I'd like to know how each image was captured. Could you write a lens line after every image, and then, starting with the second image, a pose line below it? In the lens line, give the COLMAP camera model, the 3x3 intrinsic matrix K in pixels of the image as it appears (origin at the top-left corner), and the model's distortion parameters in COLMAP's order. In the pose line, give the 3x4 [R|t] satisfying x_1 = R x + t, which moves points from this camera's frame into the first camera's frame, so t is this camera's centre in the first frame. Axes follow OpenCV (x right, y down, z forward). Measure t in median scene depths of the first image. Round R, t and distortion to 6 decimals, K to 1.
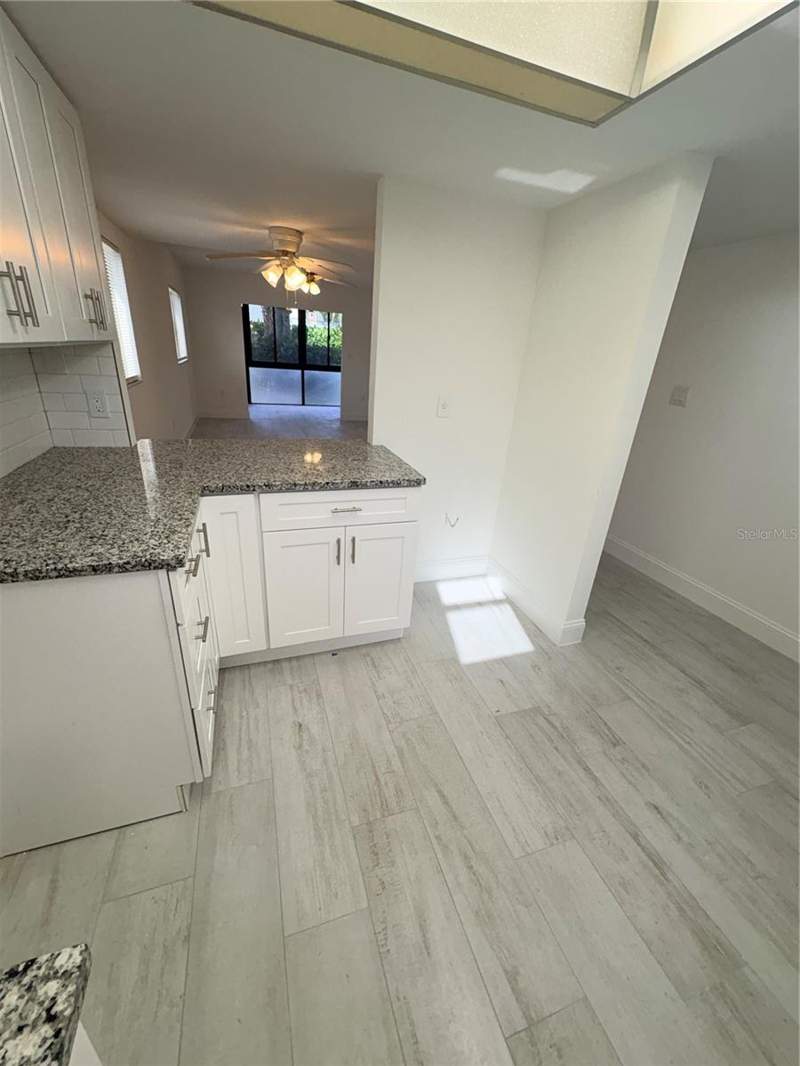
lens RADIAL K [[425.2, 0, 399.7], [0, 425.2, 533.3], [0, 0, 1]] dist [-0.001740, 0.000082]
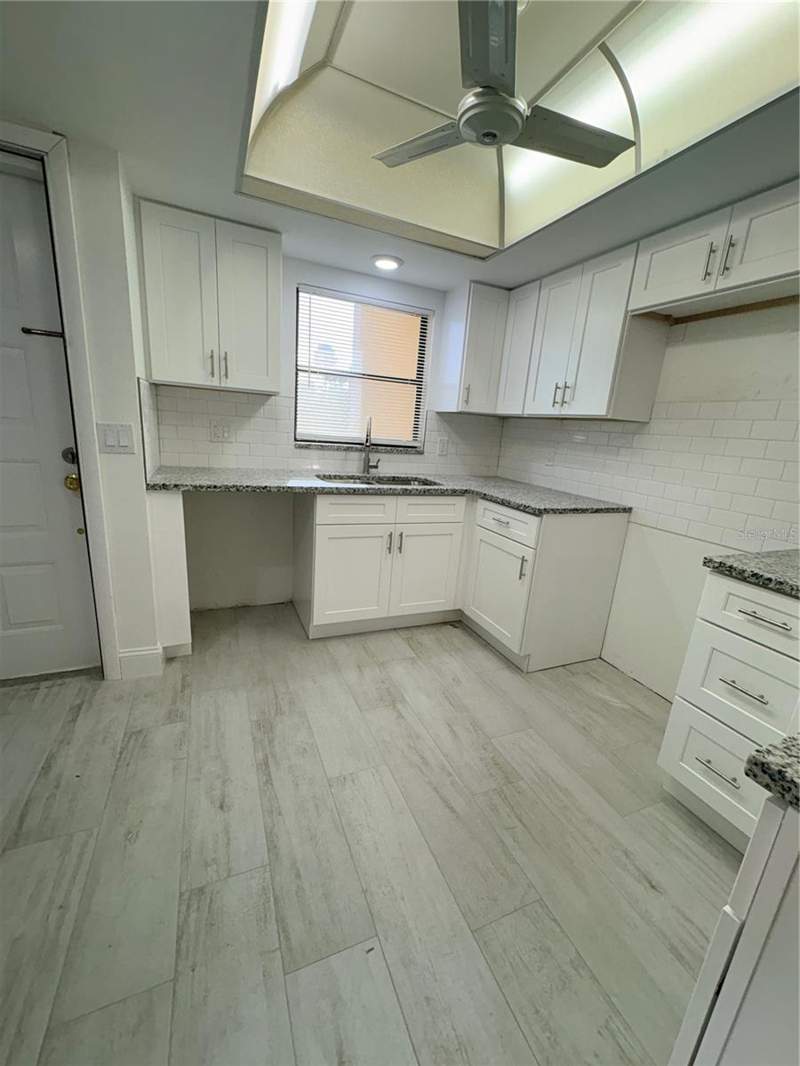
lens RADIAL K [[425.2, 0, 402.5], [0, 425.2, 532.1], [0, 0, 1]] dist [-0.001740, 0.000082]
pose [[-0.985566, -0.118595, -0.120813, 0.336366], [-0.167657, 0.782739, 0.599342, -0.371610], [0.023486, 0.610946, -0.791324, 1.159184]]
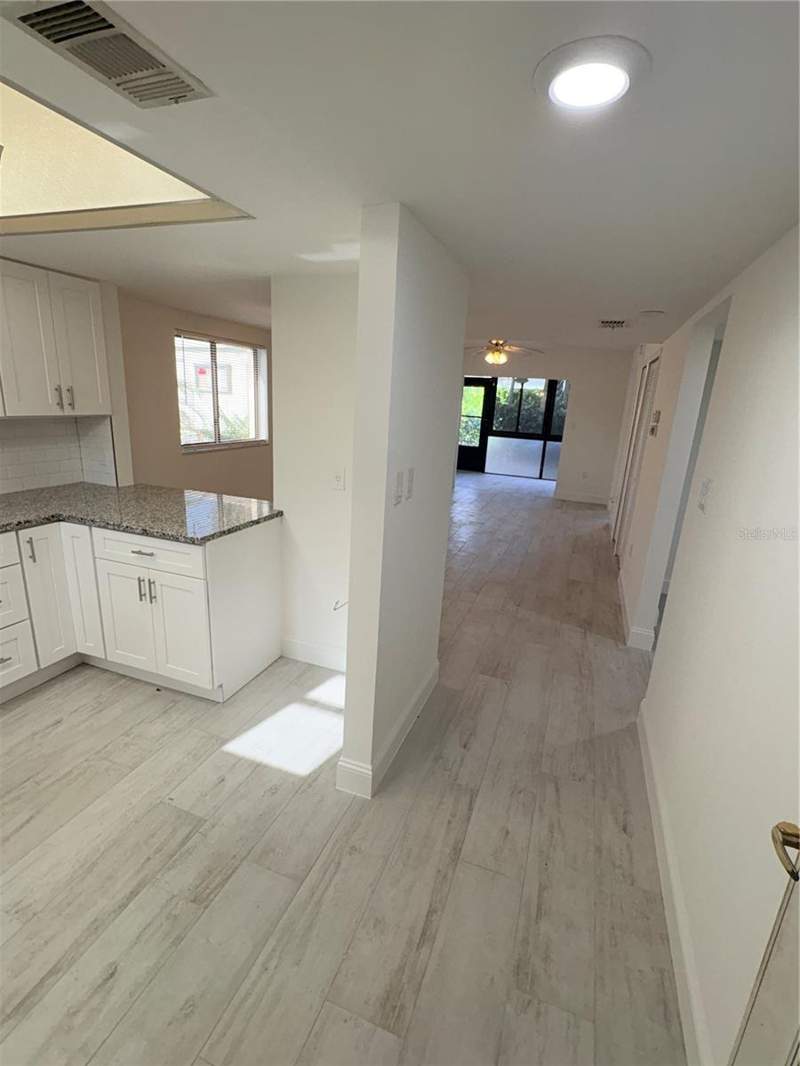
lens RADIAL K [[497.7, 0, 399.2], [0, 497.7, 532.5], [0, 0, 1]] dist [-0.003164, 0.000880]
pose [[0.773524, 0.143014, -0.617421, 1.233308], [-0.252457, 0.963109, -0.093199, -0.158688], [0.581315, 0.227964, 0.781093, 0.342341]]
